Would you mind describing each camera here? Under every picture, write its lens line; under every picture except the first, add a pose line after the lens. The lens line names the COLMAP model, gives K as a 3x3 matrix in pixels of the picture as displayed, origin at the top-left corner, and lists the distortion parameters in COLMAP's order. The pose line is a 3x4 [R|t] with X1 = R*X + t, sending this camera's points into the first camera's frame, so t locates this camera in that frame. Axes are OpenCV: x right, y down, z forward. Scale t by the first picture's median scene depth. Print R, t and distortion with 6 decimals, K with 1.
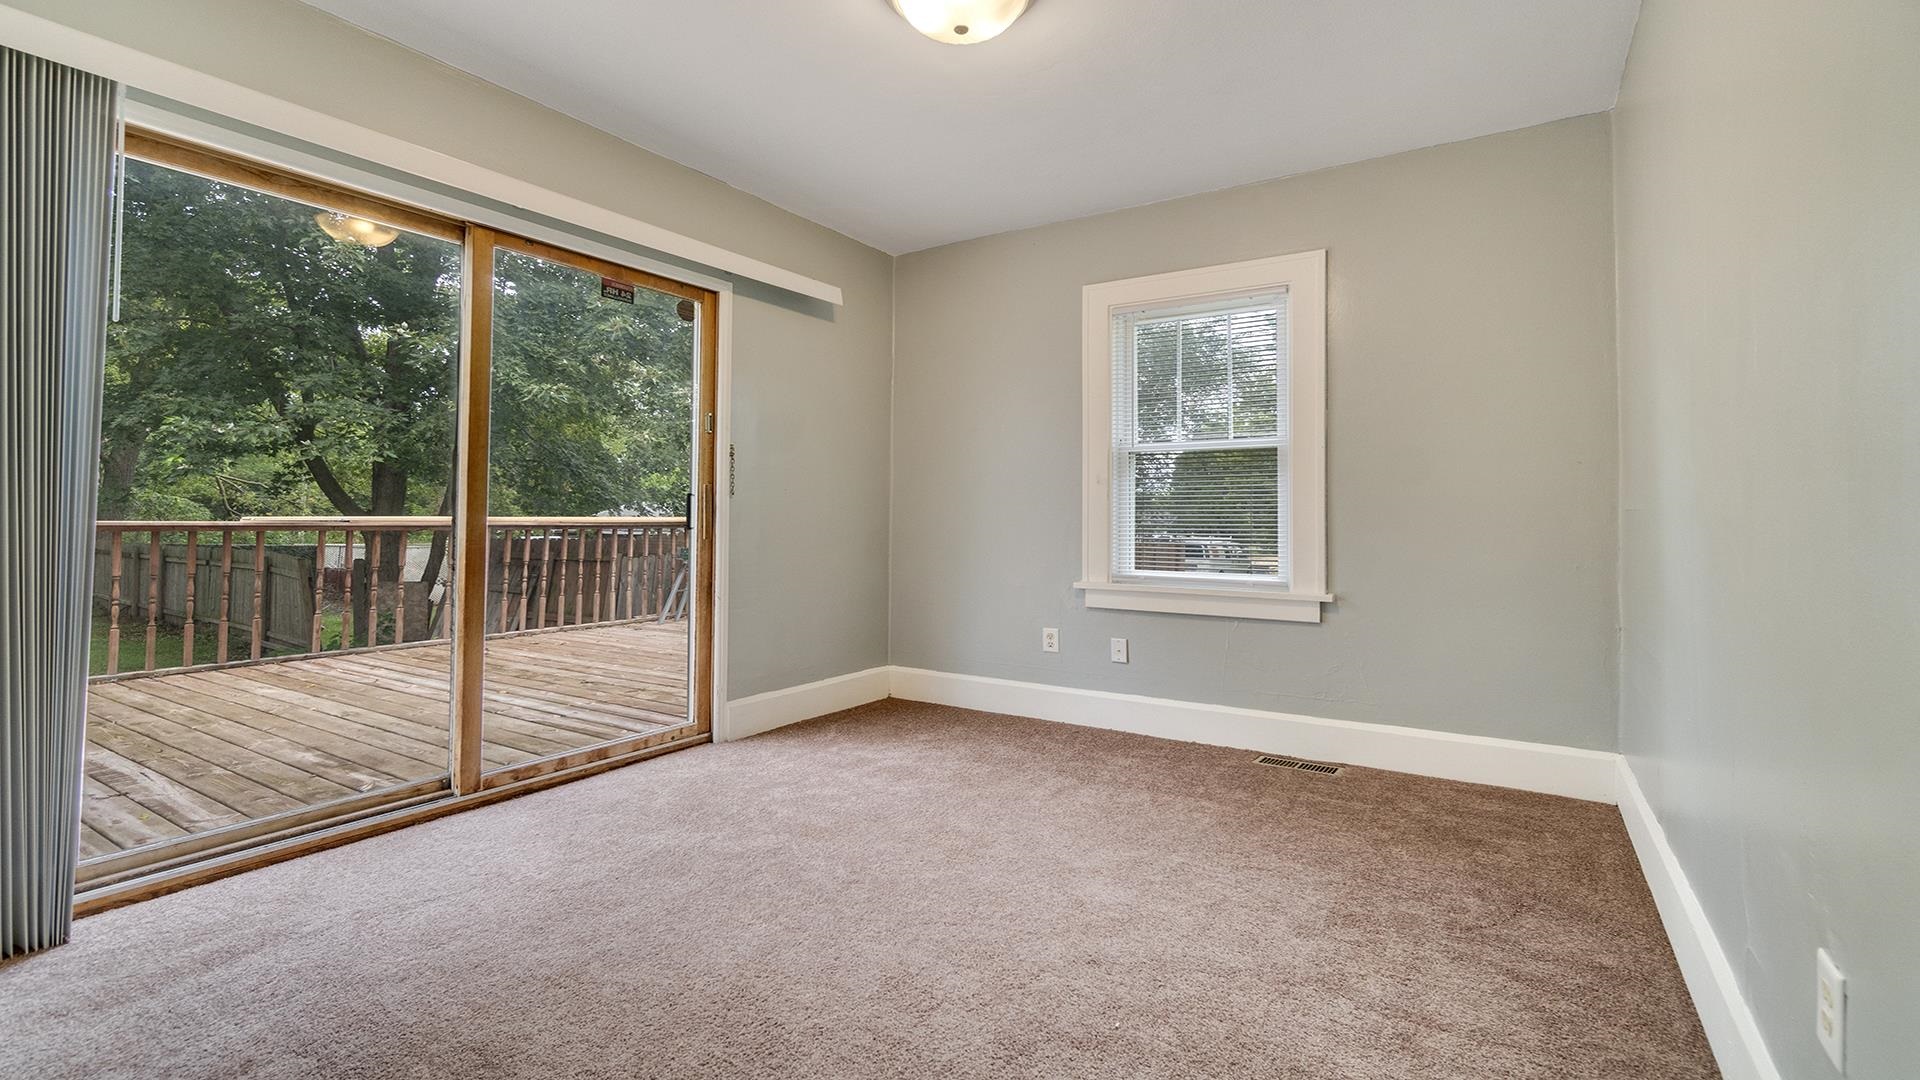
lens RADIAL K [[847.1, 0, 958.6], [0, 847.1, 499.6], [0, 0, 1]] dist [-0.000163, 0.000118]
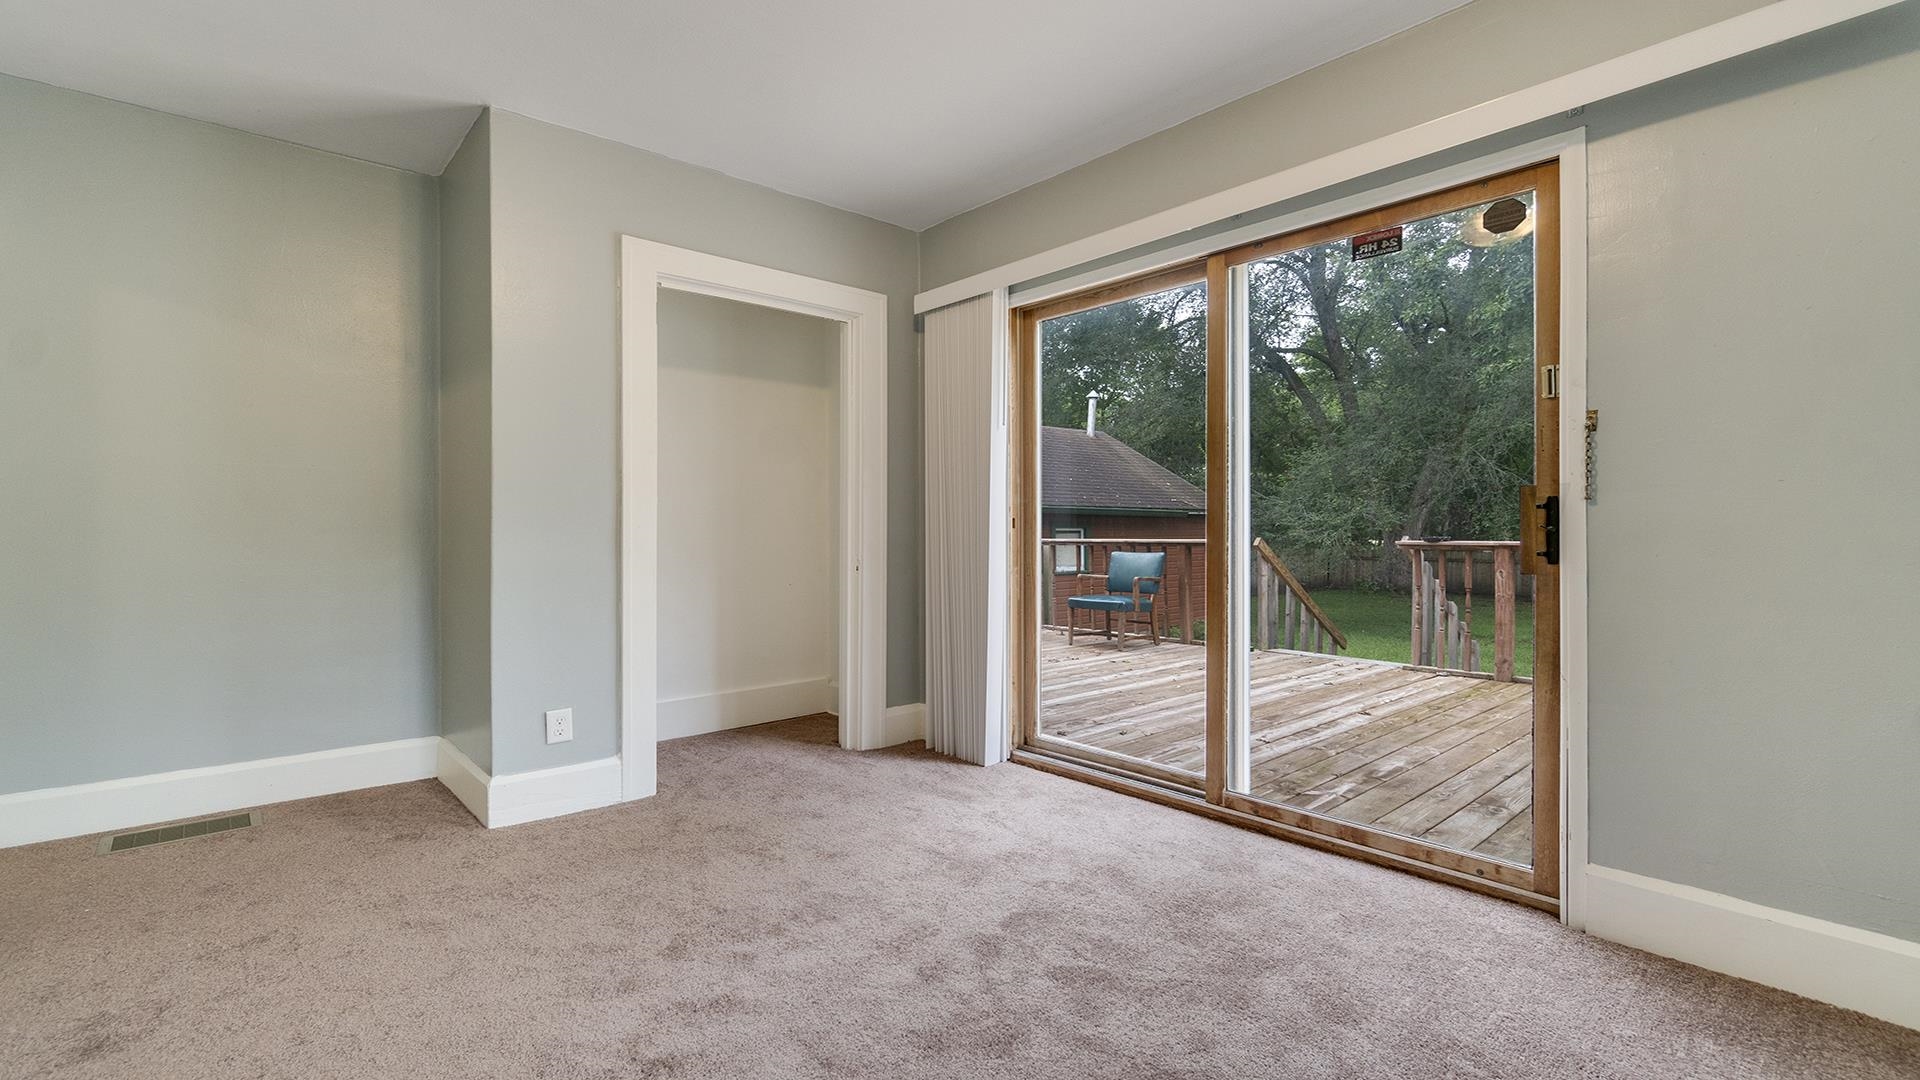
lens RADIAL K [[855.7, 0, 961.0], [0, 855.7, 530.1], [0, 0, 1]] dist [-0.002833, 0.000733]
pose [[-0.273490, -0.009906, -0.961824, 0.509701], [0.016779, 0.999746, -0.015067, 0.021253], [0.961729, -0.020259, -0.273254, 0.972925]]
